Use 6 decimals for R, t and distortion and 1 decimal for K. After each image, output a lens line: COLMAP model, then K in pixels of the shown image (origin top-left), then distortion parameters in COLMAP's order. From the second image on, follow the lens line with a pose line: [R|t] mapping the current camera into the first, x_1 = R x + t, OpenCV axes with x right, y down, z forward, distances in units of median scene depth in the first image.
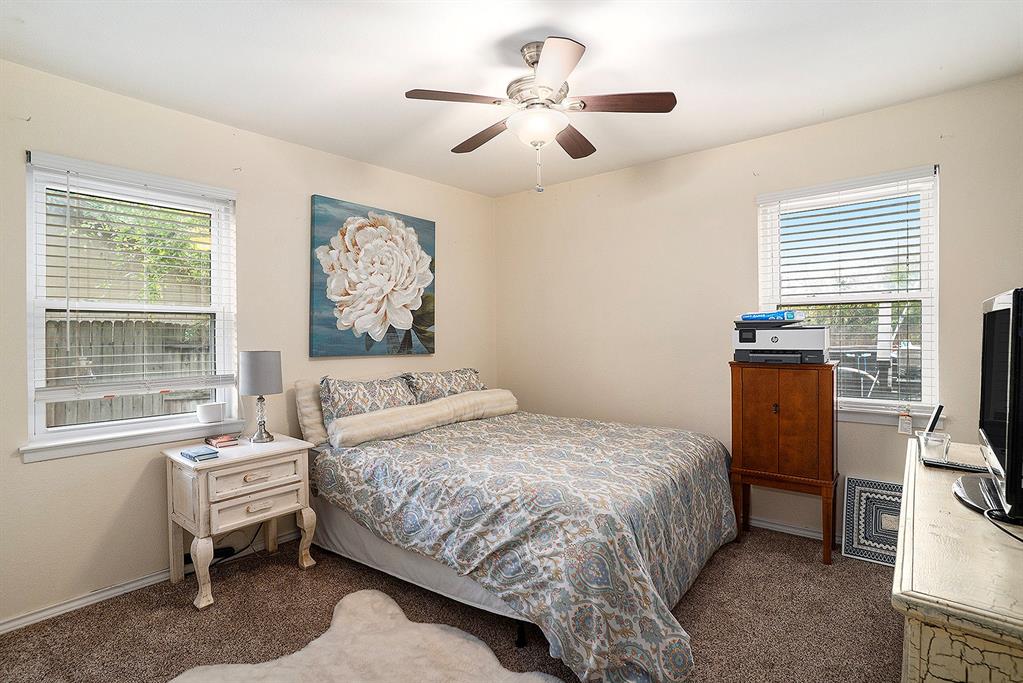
lens RADIAL K [[505.8, 0, 509.7], [0, 505.8, 344.3], [0, 0, 1]] dist [-0.041058, 0.016255]
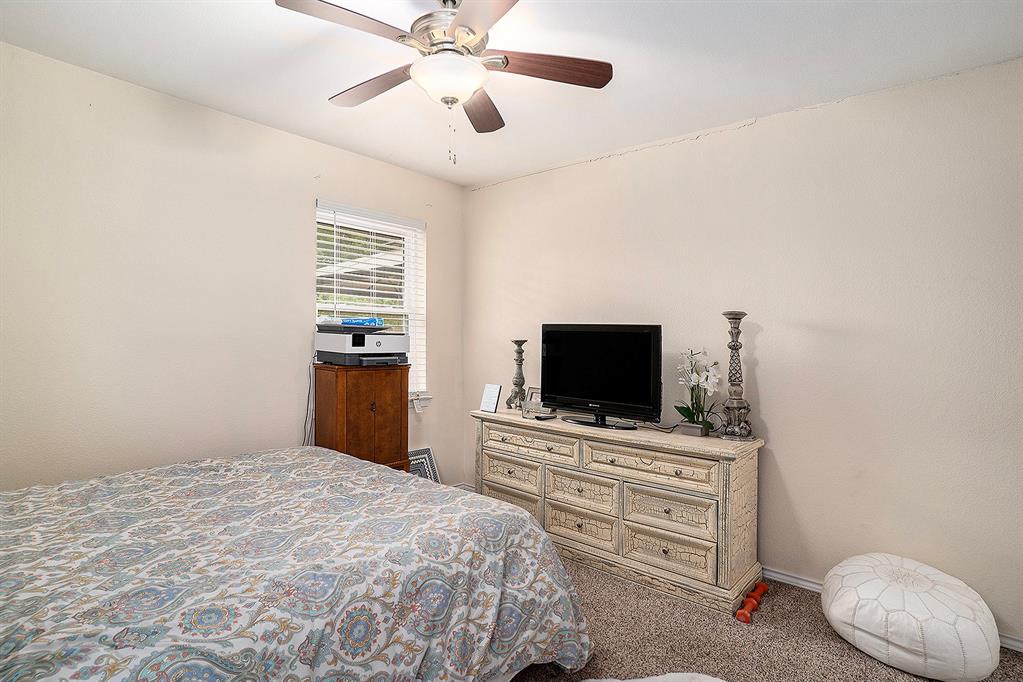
lens RADIAL K [[505.8, 0, 509.3], [0, 505.8, 340.7], [0, 0, 1]] dist [-0.041058, 0.016255]
pose [[0.041842, 0.007077, 0.999099, -0.756179], [-0.001608, 0.999974, -0.007016, -0.011352], [-0.999123, -0.001313, 0.041852, 0.896353]]
